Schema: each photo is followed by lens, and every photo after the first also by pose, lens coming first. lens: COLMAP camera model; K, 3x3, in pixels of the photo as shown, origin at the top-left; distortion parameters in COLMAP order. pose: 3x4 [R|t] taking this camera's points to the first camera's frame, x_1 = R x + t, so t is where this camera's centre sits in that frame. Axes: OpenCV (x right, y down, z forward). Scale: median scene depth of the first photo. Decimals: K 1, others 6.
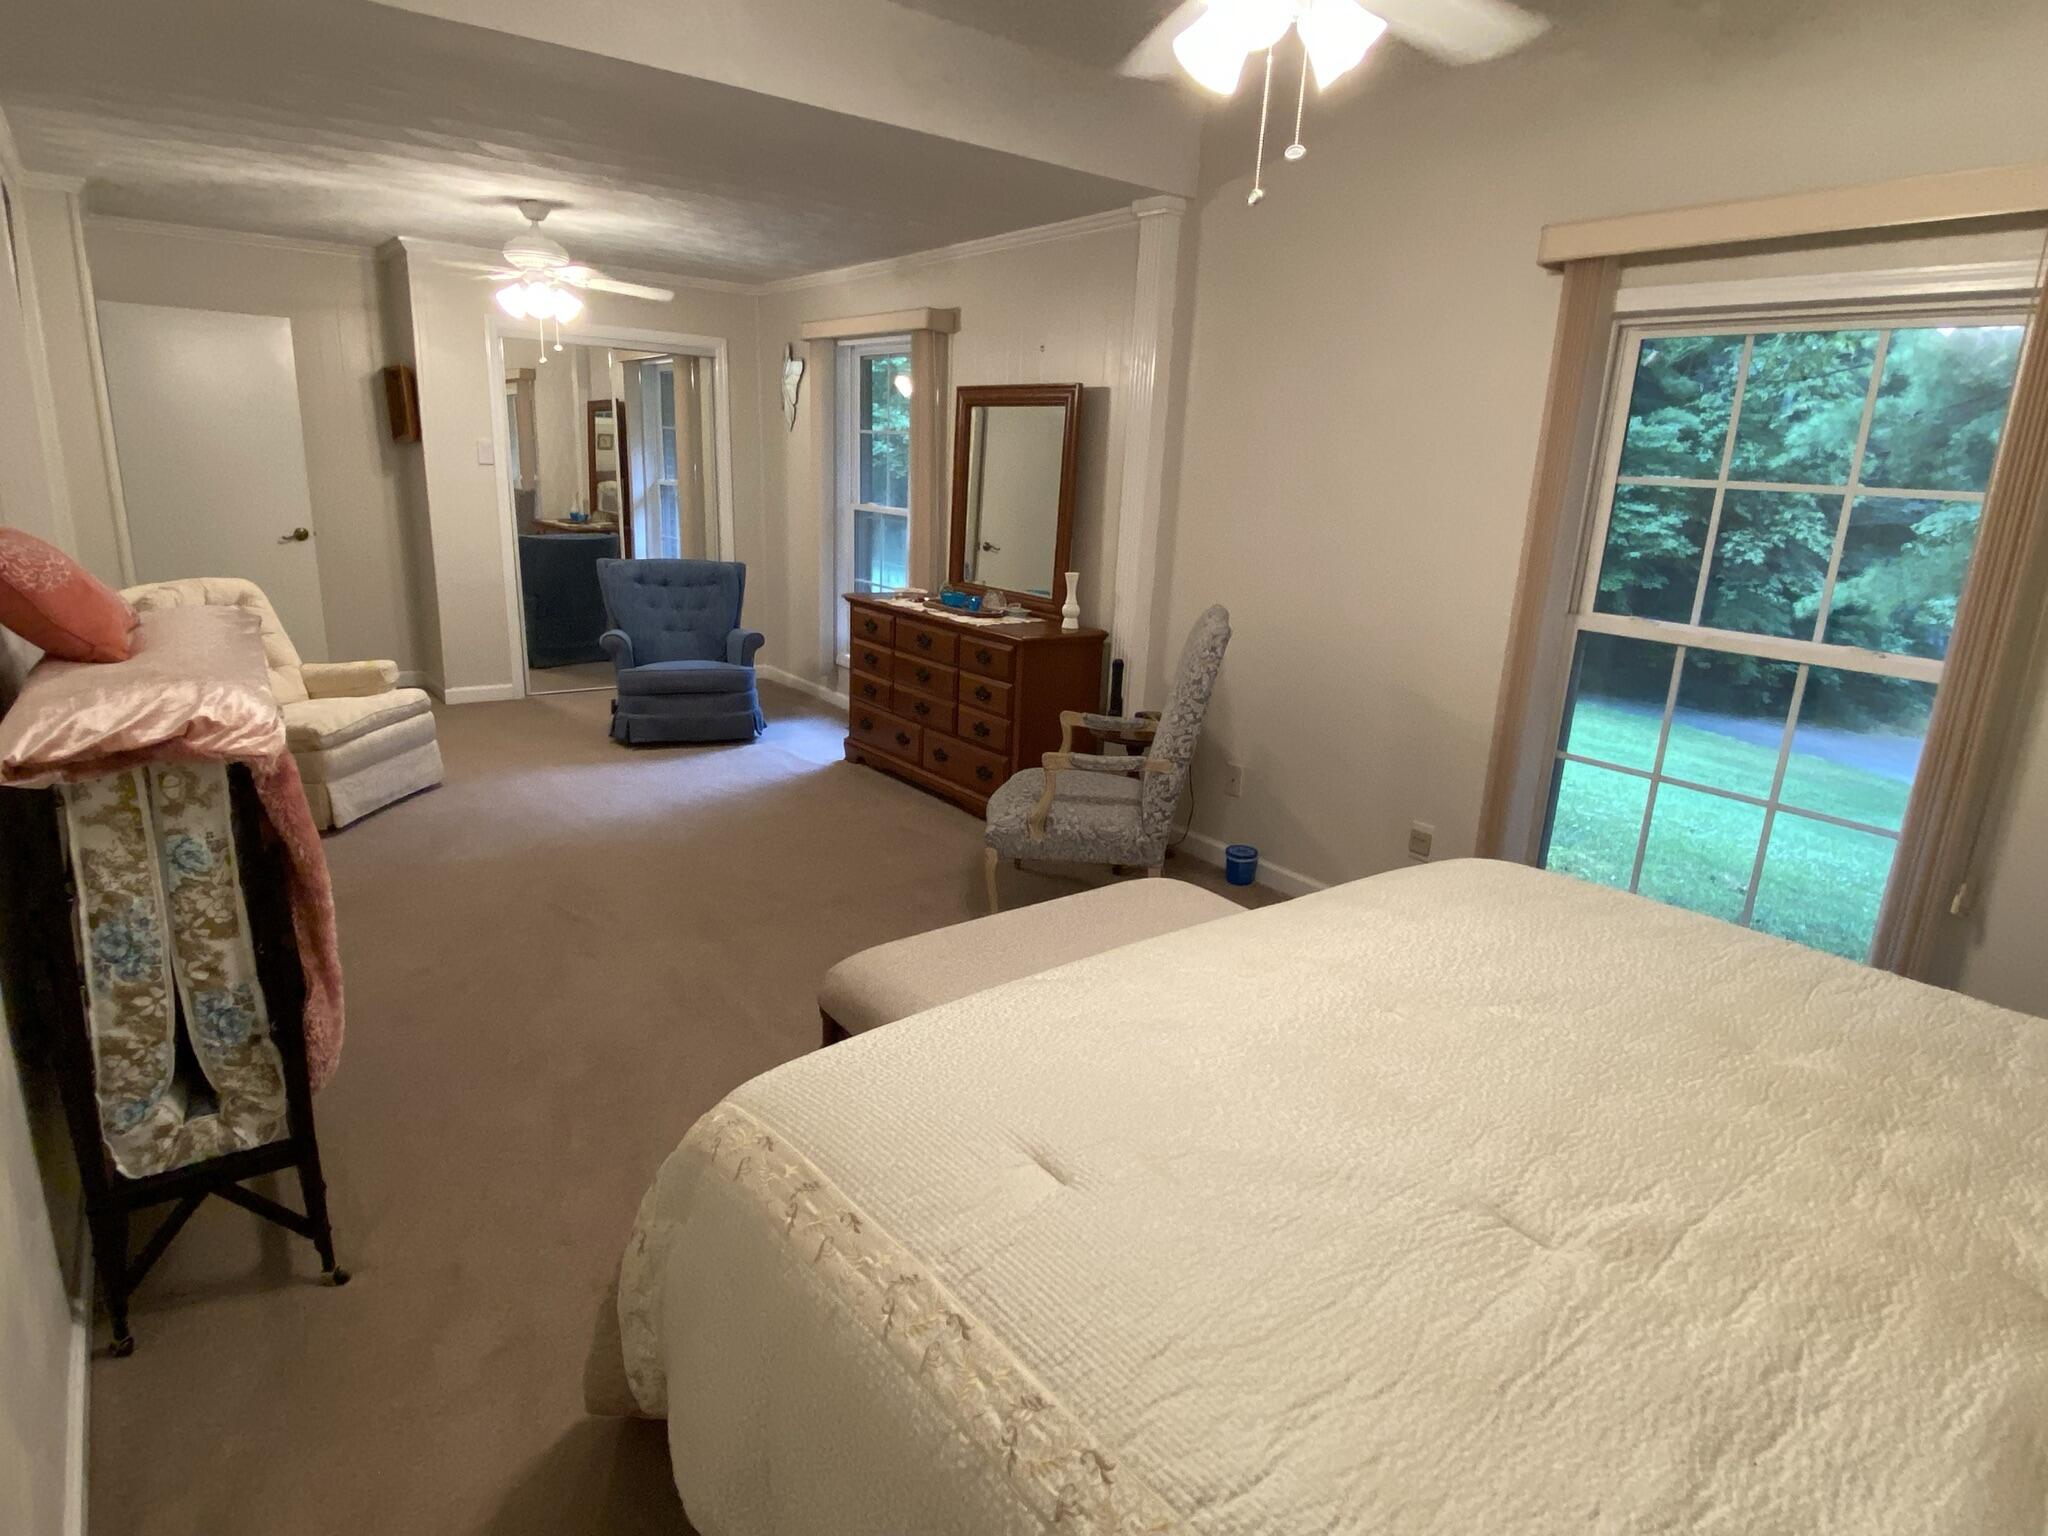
lens RADIAL K [[1122.5, 0, 1022.1], [0, 1122.5, 764.8], [0, 0, 1]] dist [0.063189, -0.063913]
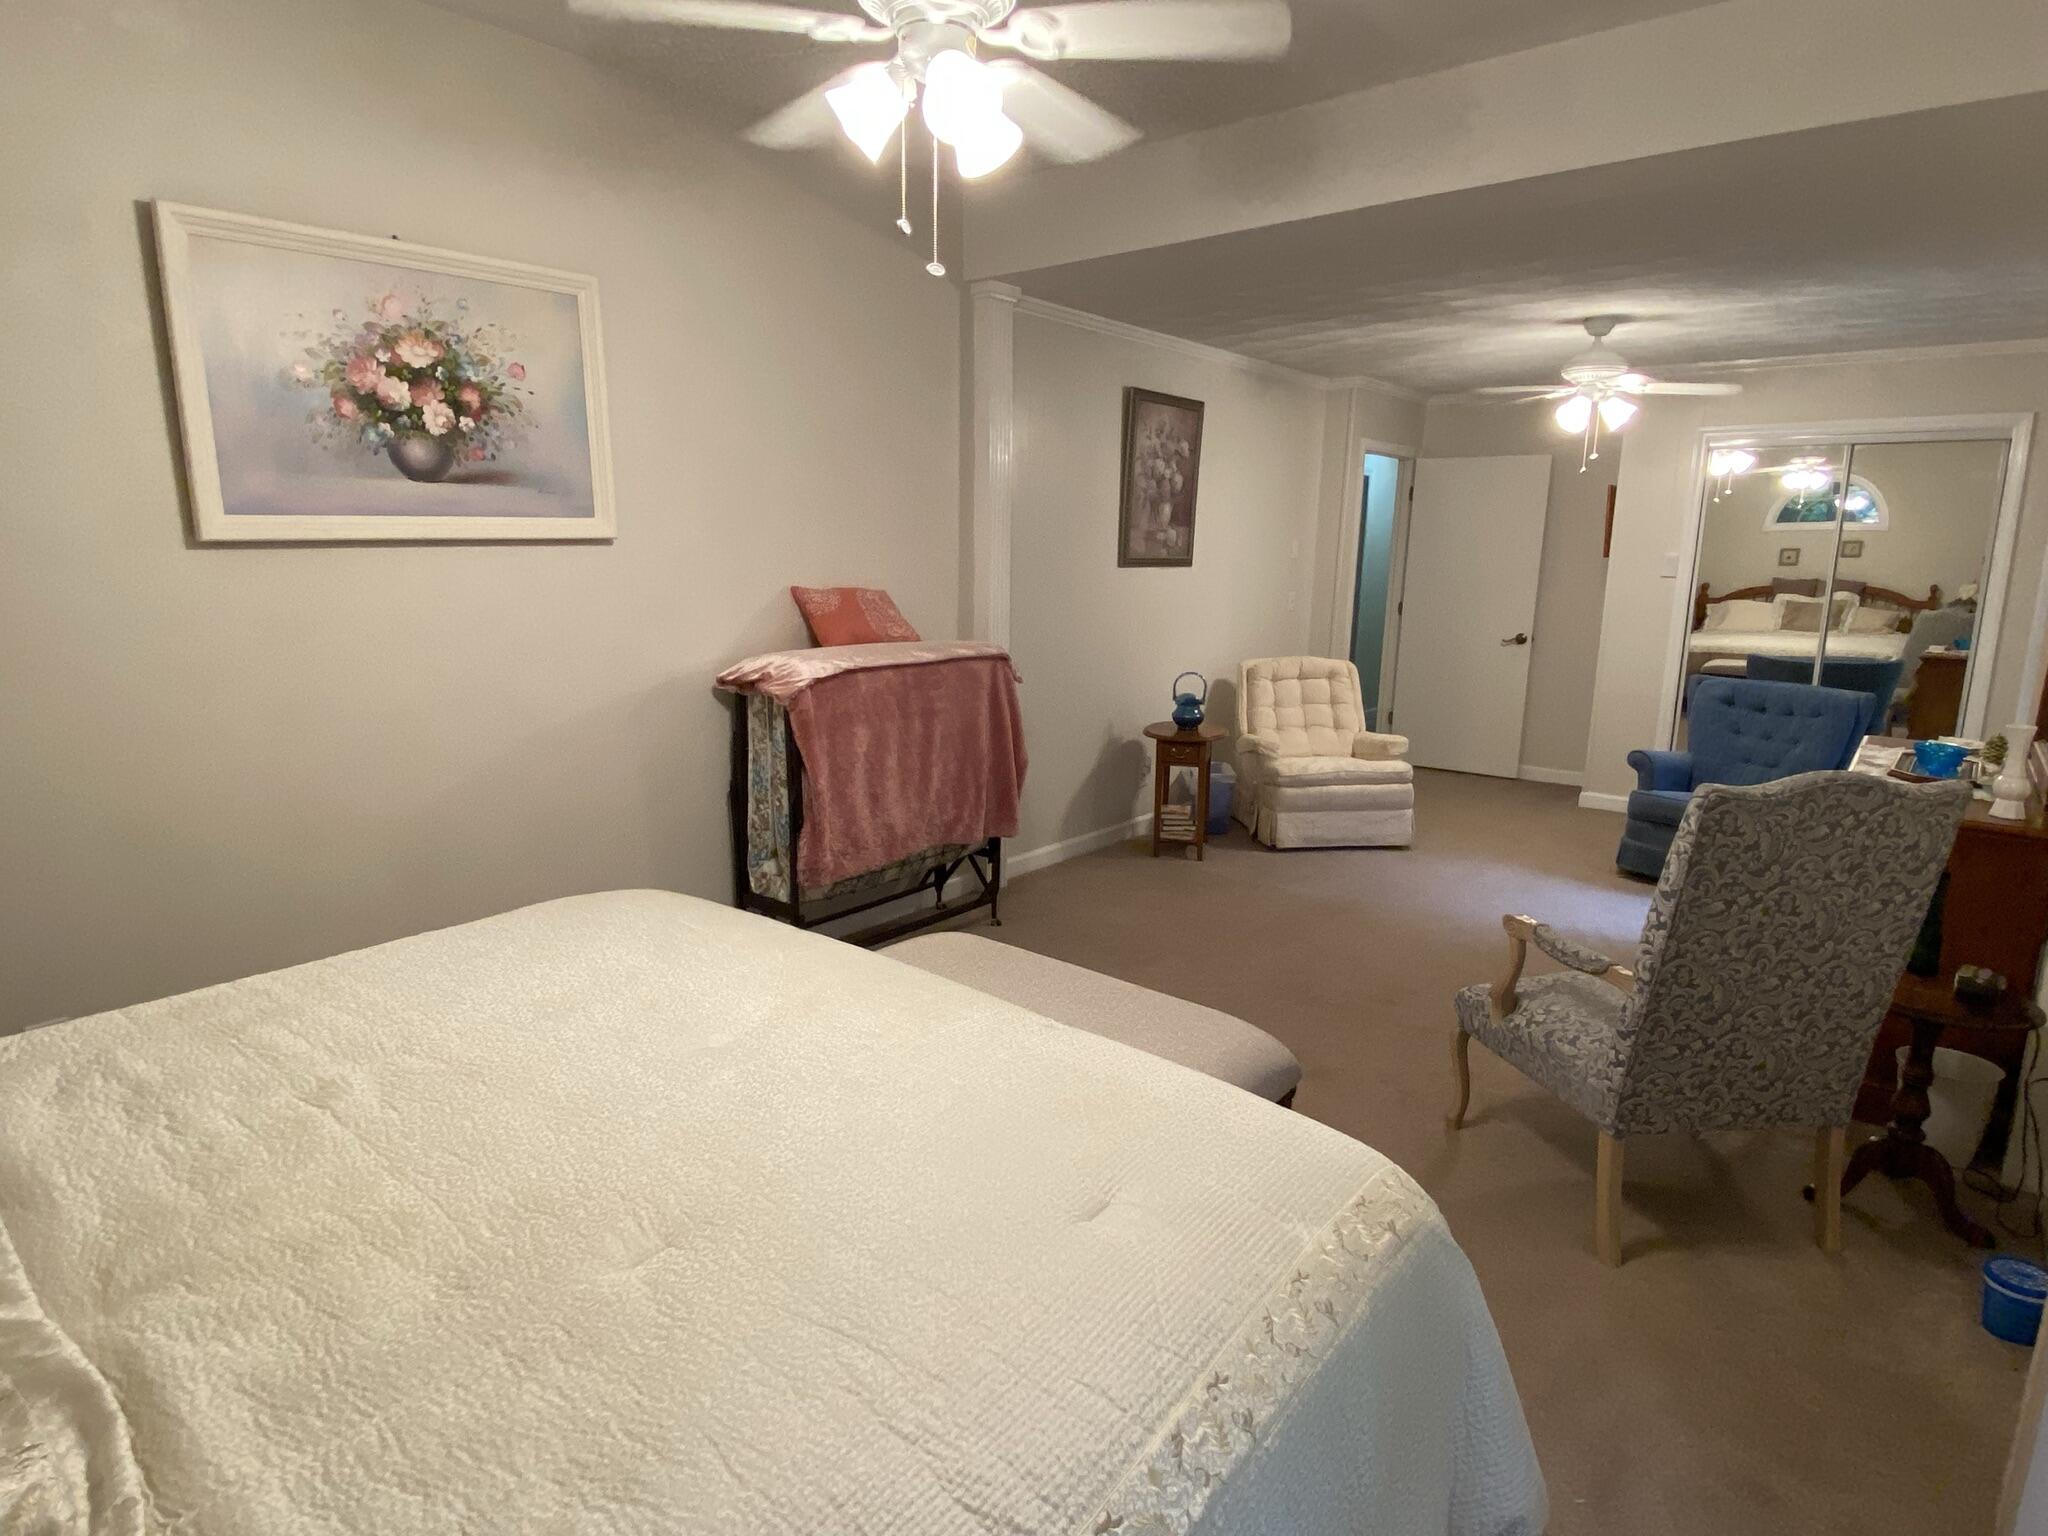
lens RADIAL K [[1122.5, 0, 1022.1], [0, 1122.5, 764.8], [0, 0, 1]] dist [0.063189, -0.063913]
pose [[0.221567, 0.150219, -0.963505, 1.250684], [-0.261192, 0.961103, 0.089781, -0.167753], [0.939514, 0.231767, 0.252184, 0.875418]]
